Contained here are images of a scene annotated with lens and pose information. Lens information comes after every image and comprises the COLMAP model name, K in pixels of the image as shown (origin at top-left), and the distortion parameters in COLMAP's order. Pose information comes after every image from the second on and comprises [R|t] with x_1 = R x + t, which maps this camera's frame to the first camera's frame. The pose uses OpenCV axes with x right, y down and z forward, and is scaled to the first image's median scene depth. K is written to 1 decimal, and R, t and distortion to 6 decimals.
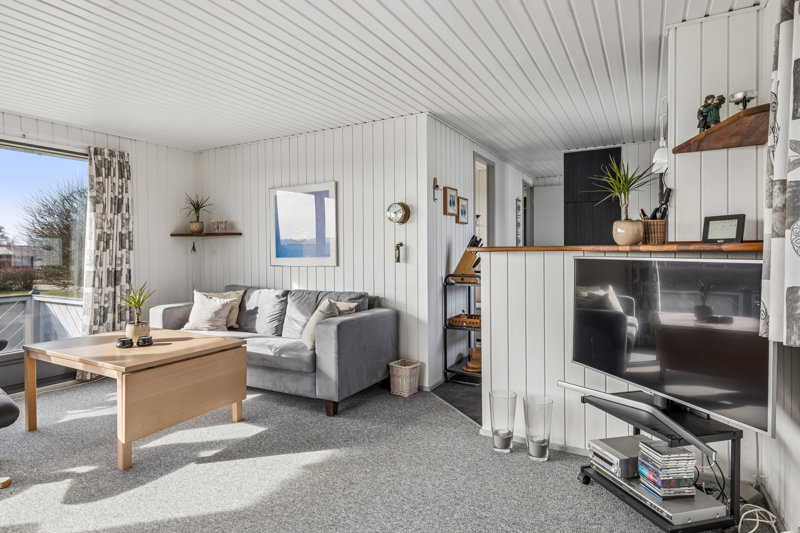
lens RADIAL K [[445.5, 0, 400.3], [0, 445.5, 254.8], [0, 0, 1]] dist [0.007493, 0.005012]
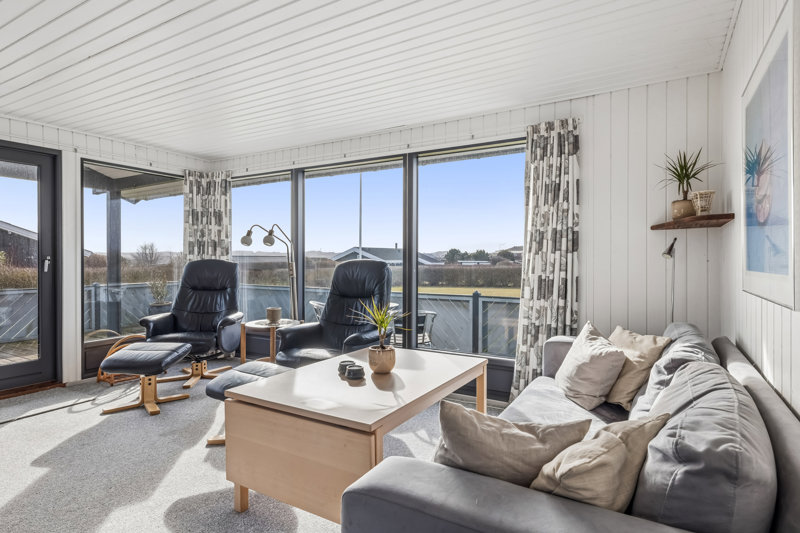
lens RADIAL K [[445.5, 0, 399.7], [0, 445.5, 259.0], [0, 0, 1]] dist [0.007493, 0.005012]
pose [[-0.030208, 0.010526, -0.999488, 0.129147], [-0.006903, 0.999919, 0.010739, -0.006229], [0.999520, 0.007224, -0.030133, 0.774669]]
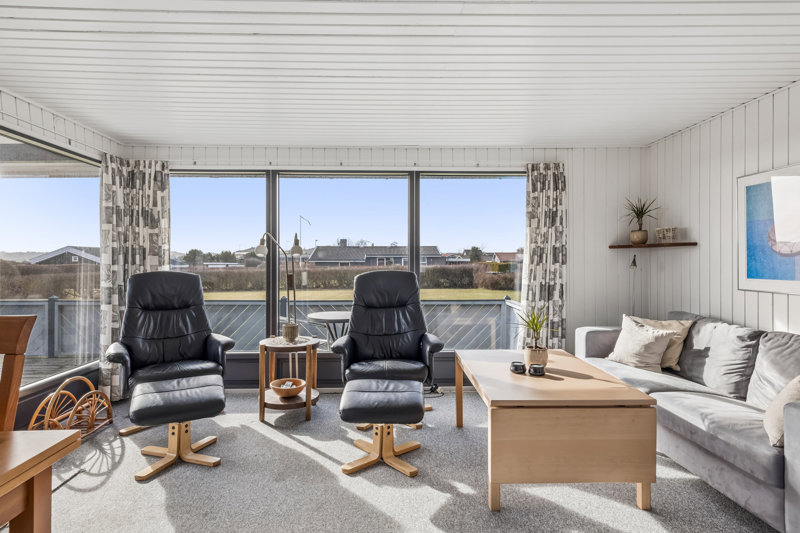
lens RADIAL K [[445.5, 0, 396.8], [0, 445.5, 260.8], [0, 0, 1]] dist [0.007493, 0.005012]
pose [[0.508826, 0.011185, -0.860797, 0.039968], [-0.009889, 0.999926, 0.007147, -0.021821], [0.860812, 0.004876, 0.508899, 0.212758]]
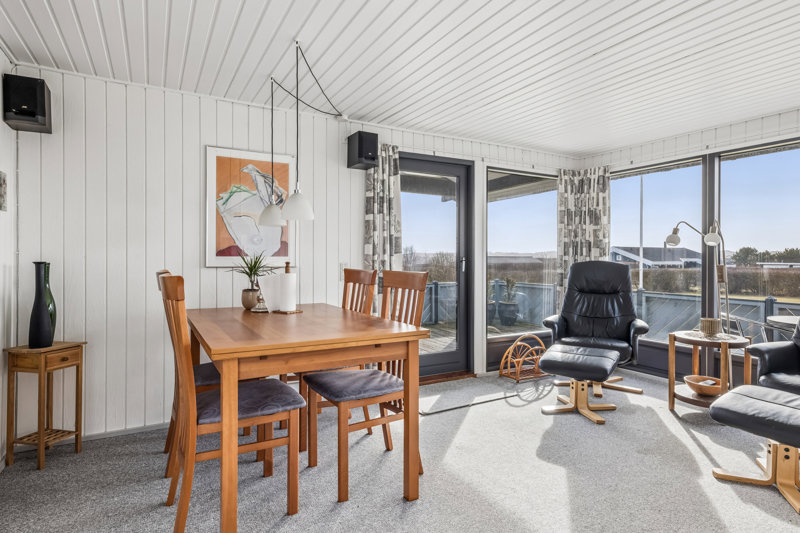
lens RADIAL K [[445.5, 0, 400.7], [0, 445.5, 259.9], [0, 0, 1]] dist [0.007493, 0.005012]
pose [[-0.524872, 0.010501, -0.851116, 0.170165], [-0.002817, 0.999897, 0.014073, -0.005380], [0.851176, 0.009784, -0.524789, 0.424856]]
